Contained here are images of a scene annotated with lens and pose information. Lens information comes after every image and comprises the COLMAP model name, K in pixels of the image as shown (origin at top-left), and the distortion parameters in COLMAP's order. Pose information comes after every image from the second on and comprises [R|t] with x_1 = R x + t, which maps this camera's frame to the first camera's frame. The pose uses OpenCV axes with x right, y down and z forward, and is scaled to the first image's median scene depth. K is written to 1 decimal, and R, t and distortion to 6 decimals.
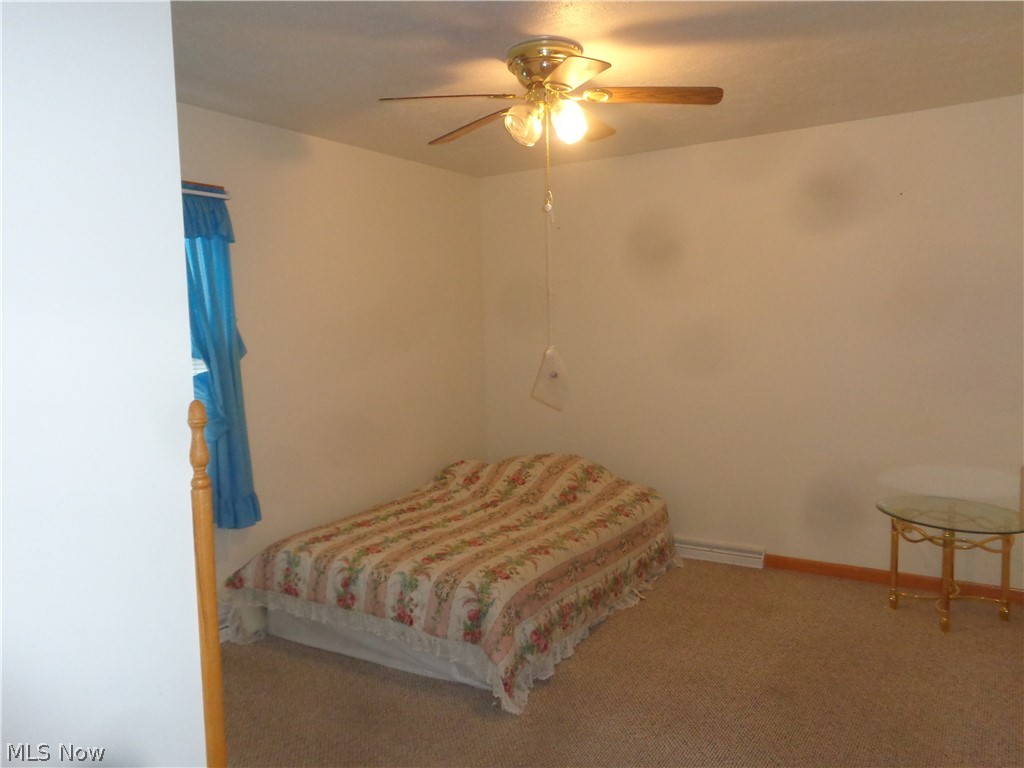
lens RADIAL K [[770.2, 0, 516.1], [0, 770.2, 382.7], [0, 0, 1]] dist [0.012135, 0.009417]
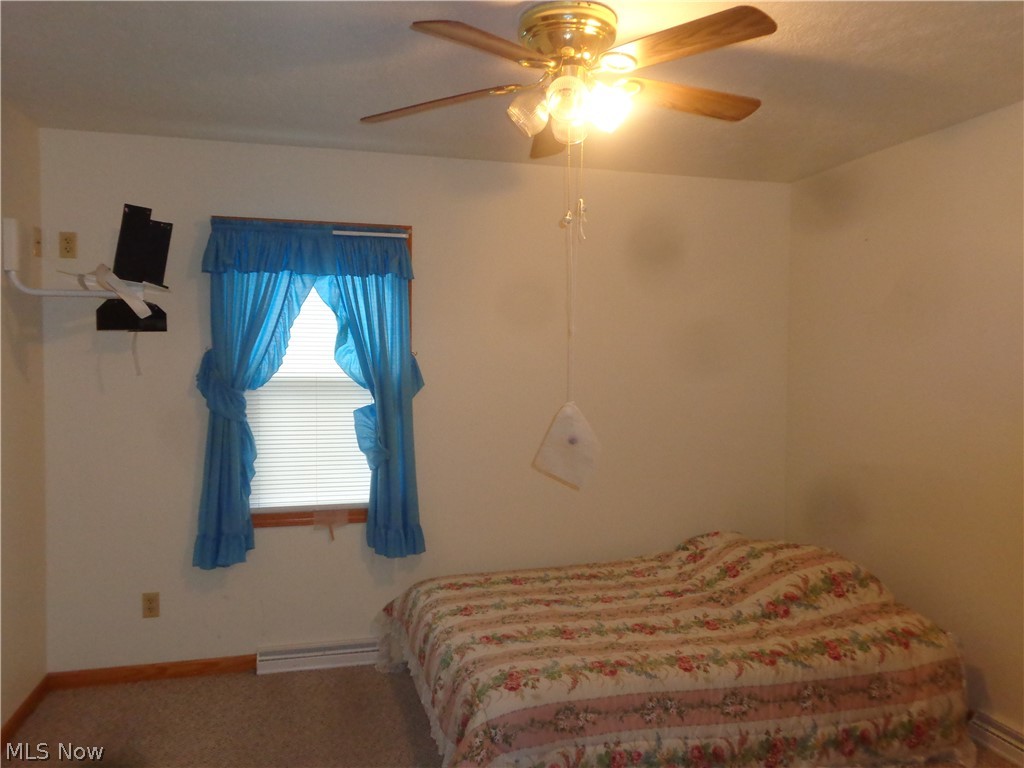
lens RADIAL K [[770.2, 0, 512.4], [0, 770.2, 387.7], [0, 0, 1]] dist [0.012135, 0.009417]
pose [[0.747407, 0.061223, -0.661539, 0.405419], [-0.081656, 0.996661, -0.000017, -0.045830], [0.659329, 0.054031, 0.749911, 0.316235]]
